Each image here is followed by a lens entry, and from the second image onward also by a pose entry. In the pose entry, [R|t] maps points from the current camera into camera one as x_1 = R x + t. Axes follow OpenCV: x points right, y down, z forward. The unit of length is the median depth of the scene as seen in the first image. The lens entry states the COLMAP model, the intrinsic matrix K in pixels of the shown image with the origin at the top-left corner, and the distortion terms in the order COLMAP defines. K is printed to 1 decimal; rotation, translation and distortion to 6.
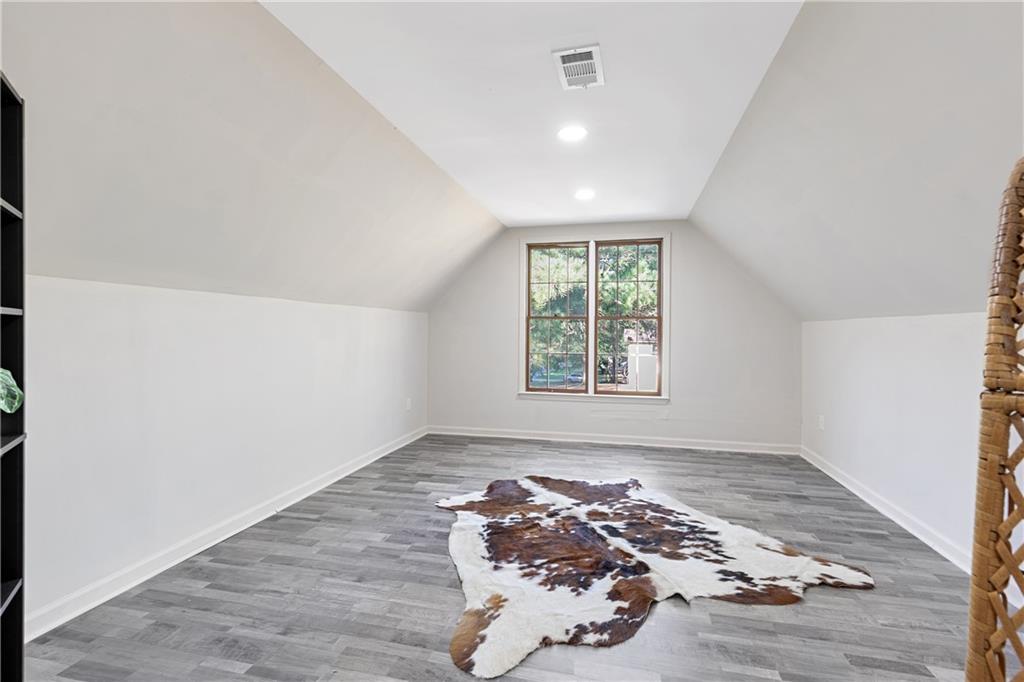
lens RADIAL K [[465.7, 0, 515.9], [0, 465.7, 339.4], [0, 0, 1]] dist [0.003949, -0.002415]
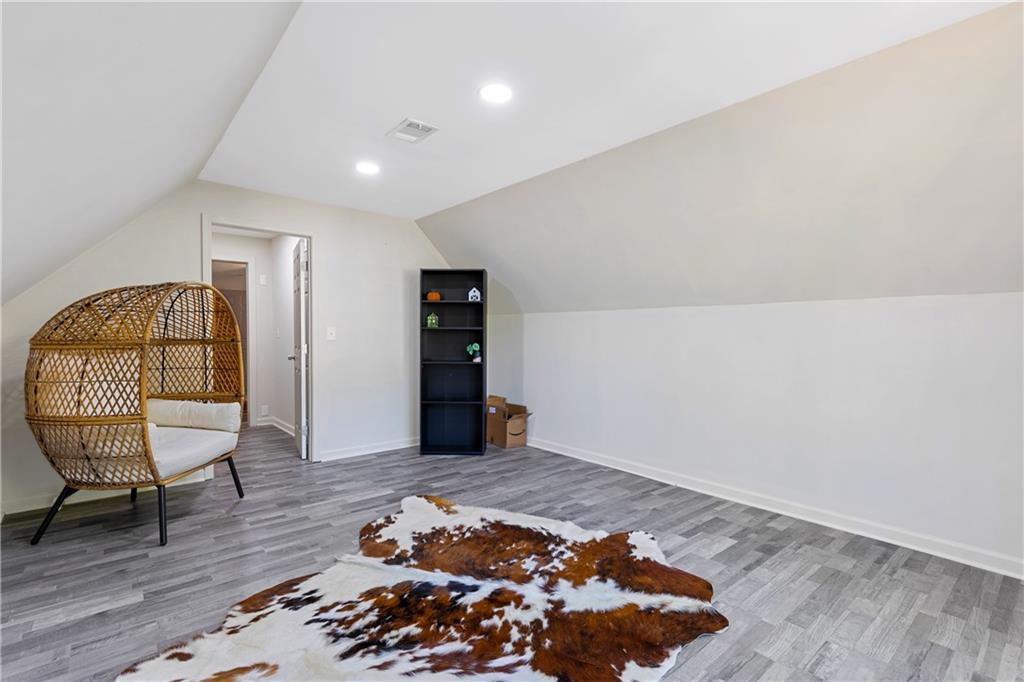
lens RADIAL K [[465.7, 0, 513.4], [0, 465.7, 340.2], [0, 0, 1]] dist [0.003949, -0.002415]
pose [[-0.589647, 0.003539, -0.807654, 0.816148], [-0.023836, 0.999479, 0.021782, -0.023927], [0.807309, 0.032095, -0.589255, 1.575372]]
